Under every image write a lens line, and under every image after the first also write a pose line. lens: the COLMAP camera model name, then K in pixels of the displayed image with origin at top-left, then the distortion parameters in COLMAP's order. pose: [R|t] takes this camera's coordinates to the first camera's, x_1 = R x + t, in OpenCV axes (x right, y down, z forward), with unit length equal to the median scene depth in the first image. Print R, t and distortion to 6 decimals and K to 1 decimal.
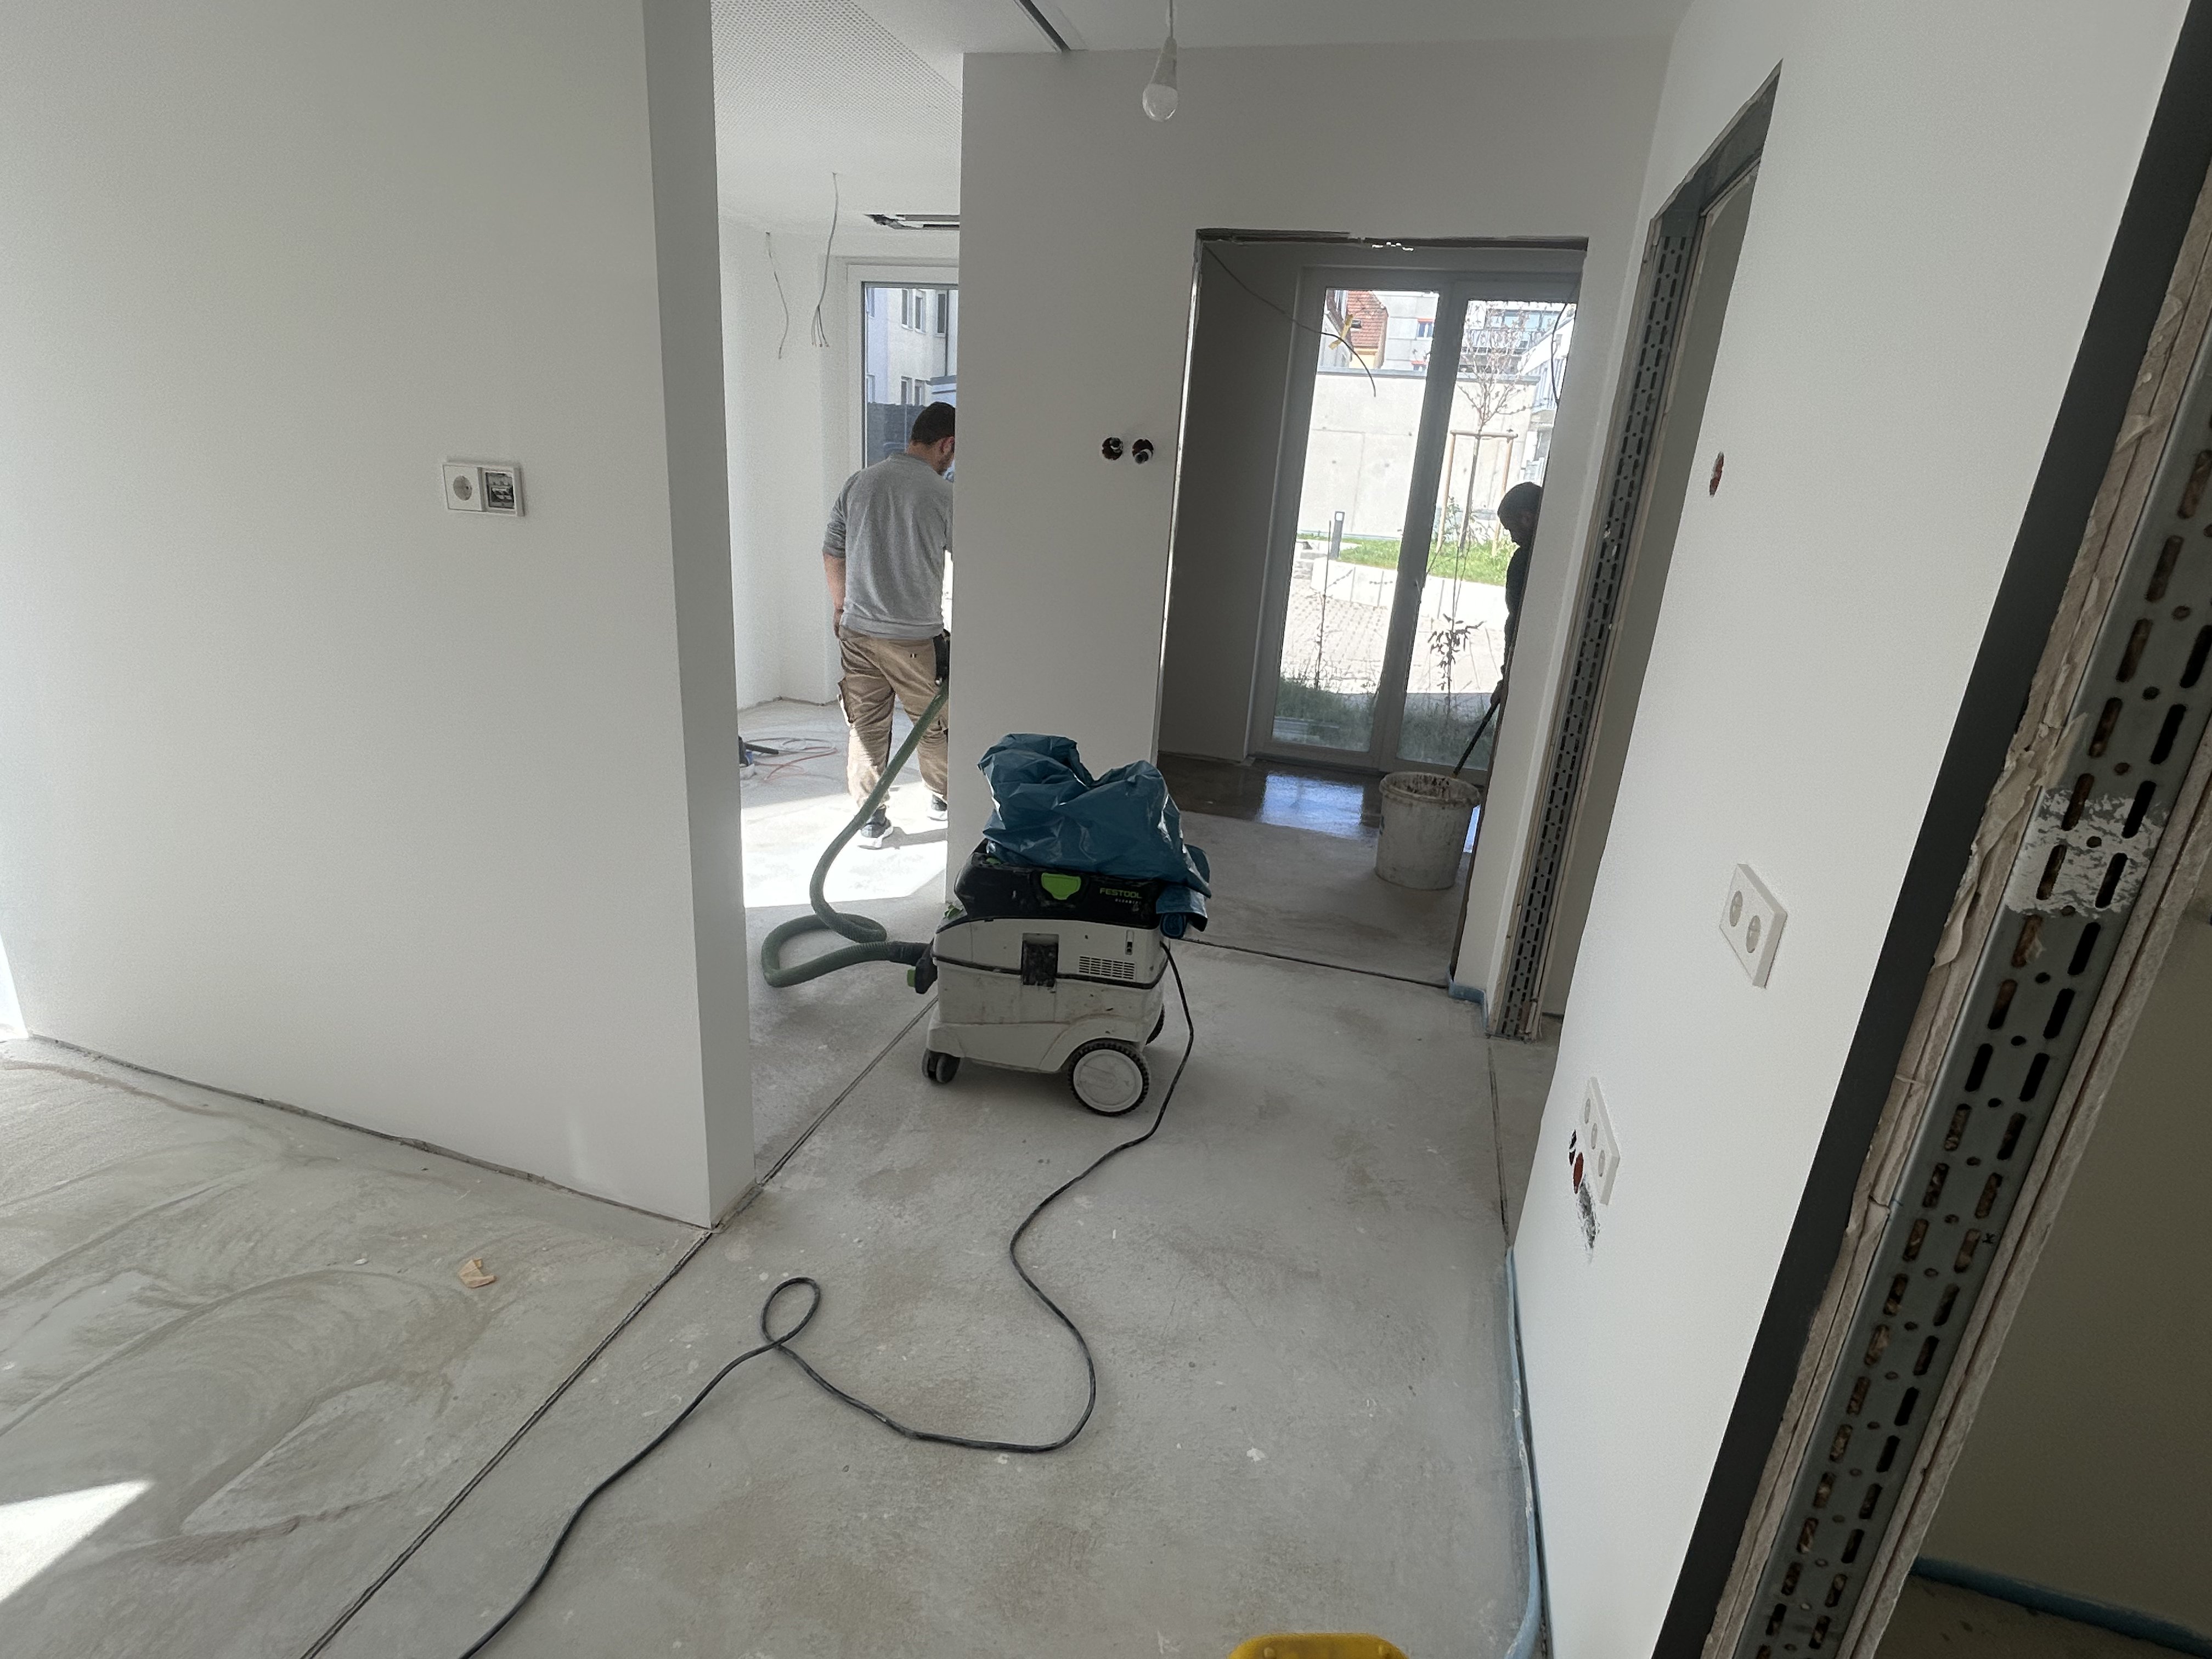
lens RADIAL K [[1075.6, 0, 1094.7], [0, 1075.6, 814.9], [0, 0, 1]] dist [0.000239, 0.000070]
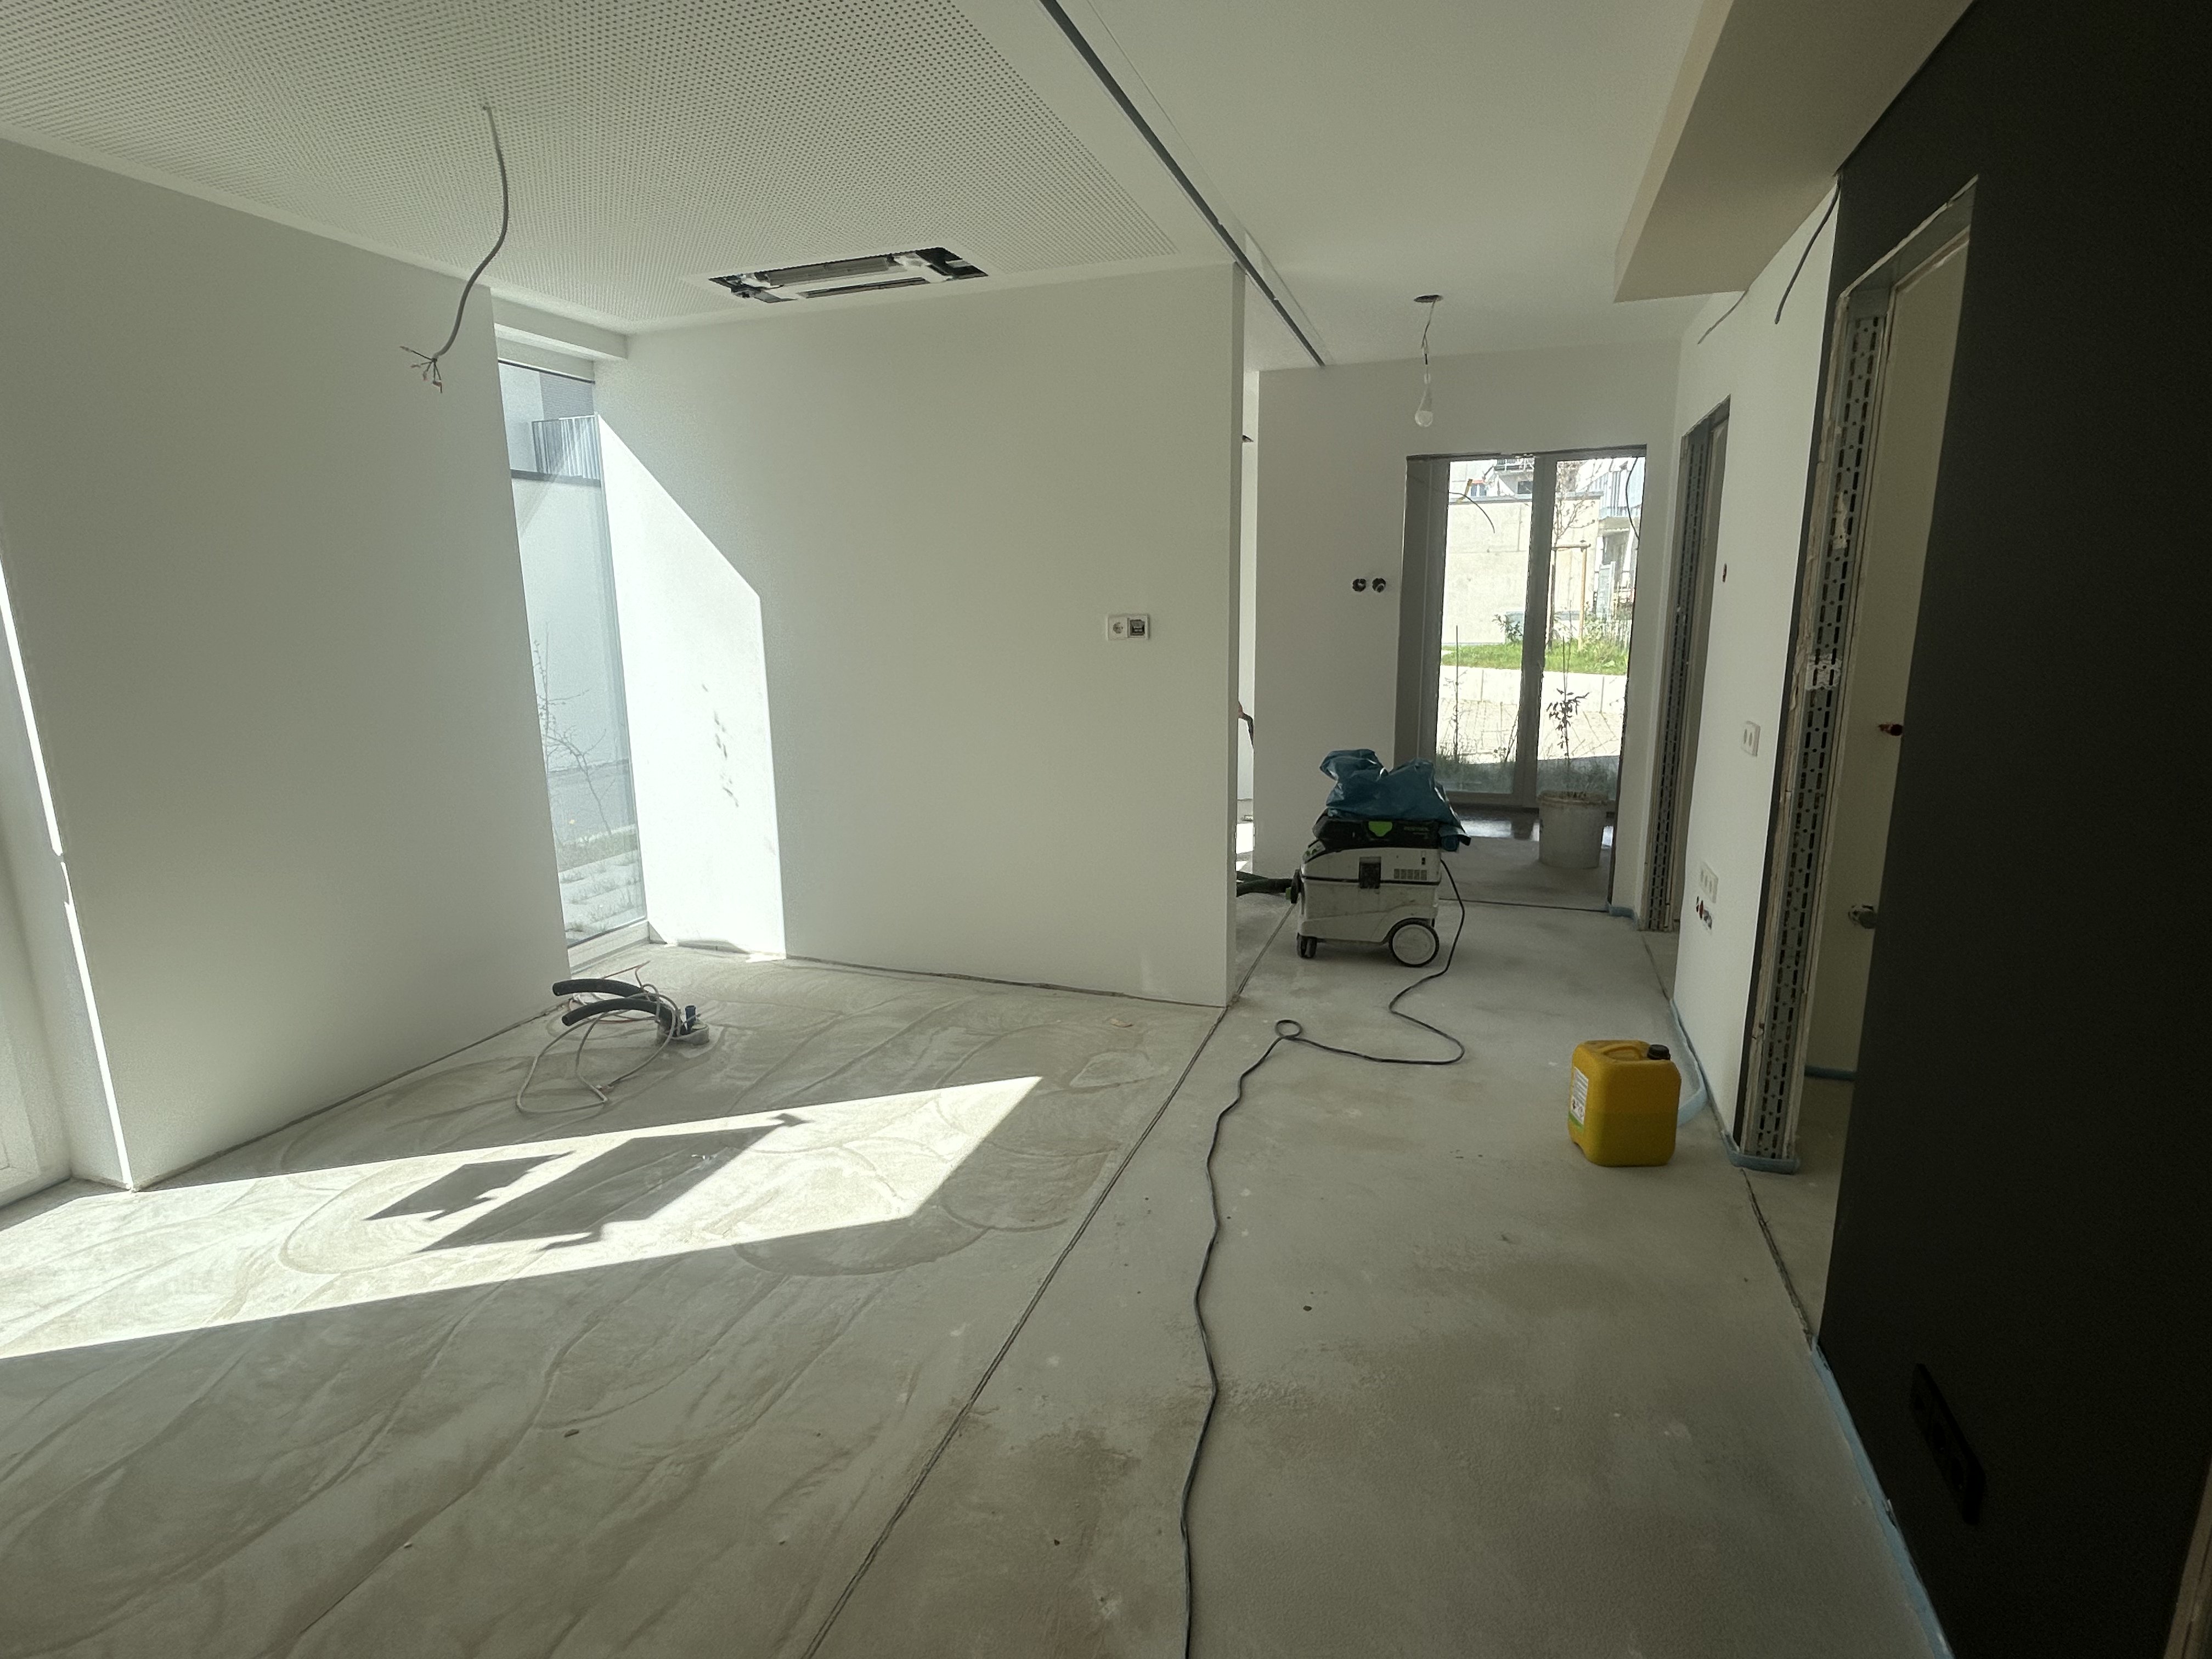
lens RADIAL K [[1075.6, 0, 1094.7], [0, 1075.6, 814.9], [0, 0, 1]] dist [0.000239, 0.000070]
pose [[0.995035, -0.066448, -0.074096, -0.357033], [0.056939, 0.990674, -0.123783, 0.230884], [0.081630, 0.118950, 0.989539, -0.760554]]
